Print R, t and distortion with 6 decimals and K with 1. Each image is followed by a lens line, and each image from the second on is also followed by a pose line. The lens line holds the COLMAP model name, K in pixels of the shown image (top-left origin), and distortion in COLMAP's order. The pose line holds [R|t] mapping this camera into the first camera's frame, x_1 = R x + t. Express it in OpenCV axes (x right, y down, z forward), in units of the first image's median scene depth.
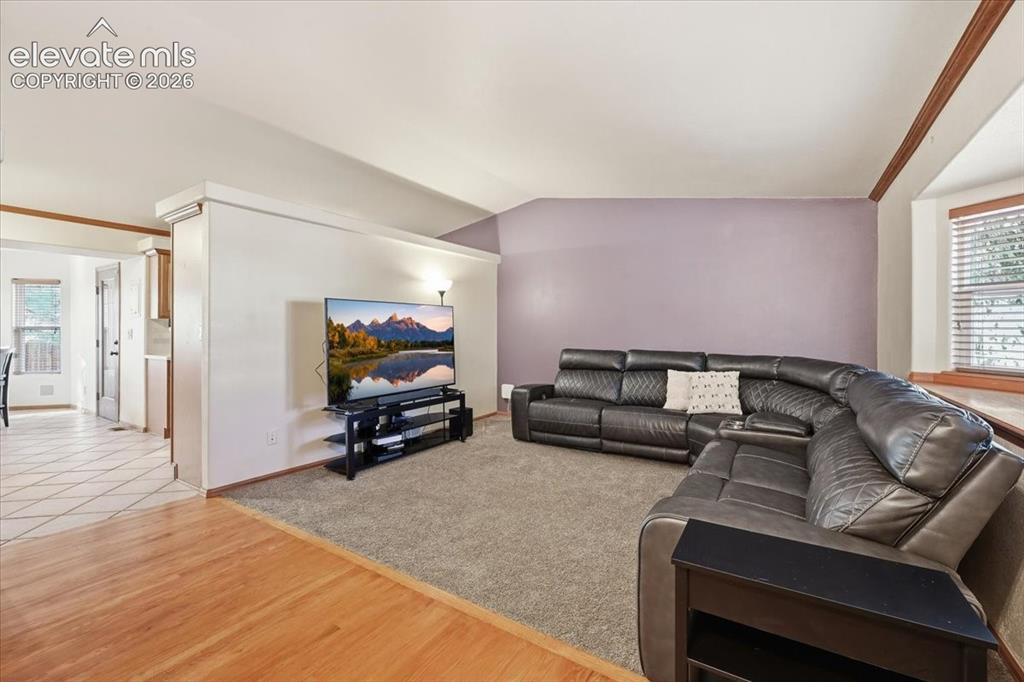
lens RADIAL K [[431.2, 0, 509.7], [0, 431.2, 337.3], [0, 0, 1]] dist [-0.002869, -0.000332]
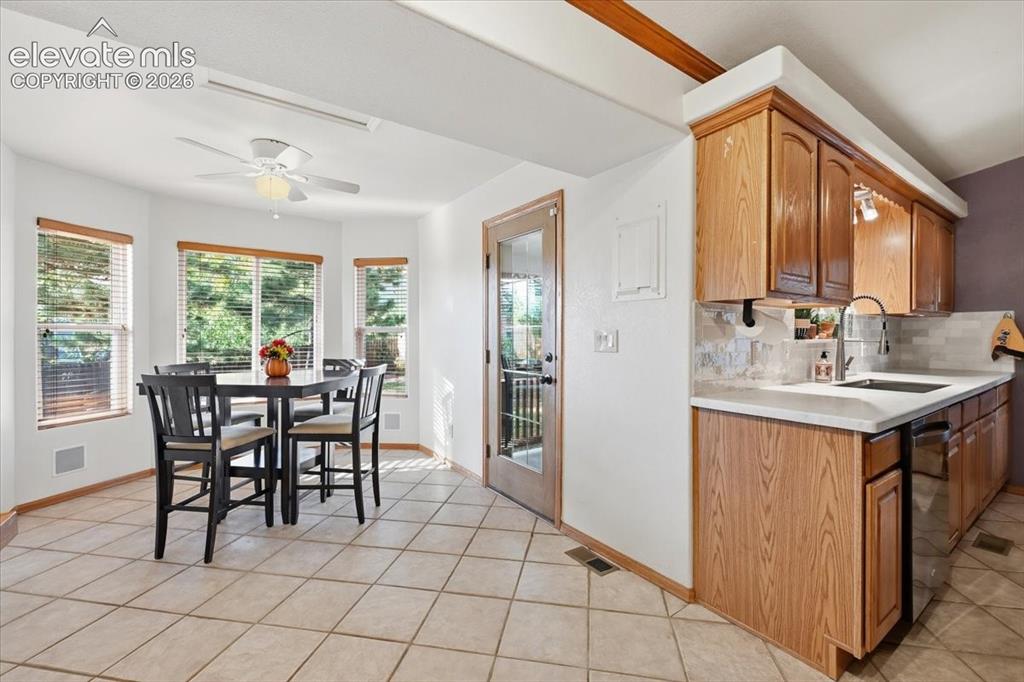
lens RADIAL K [[431.2, 0, 514.3], [0, 431.2, 340.3], [0, 0, 1]] dist [-0.002869, -0.000332]
pose [[0.923732, 0.001394, -0.383036, -0.712682], [0.000191, 0.999992, 0.004100, -0.008779], [0.383039, -0.003861, 0.923724, 0.497130]]
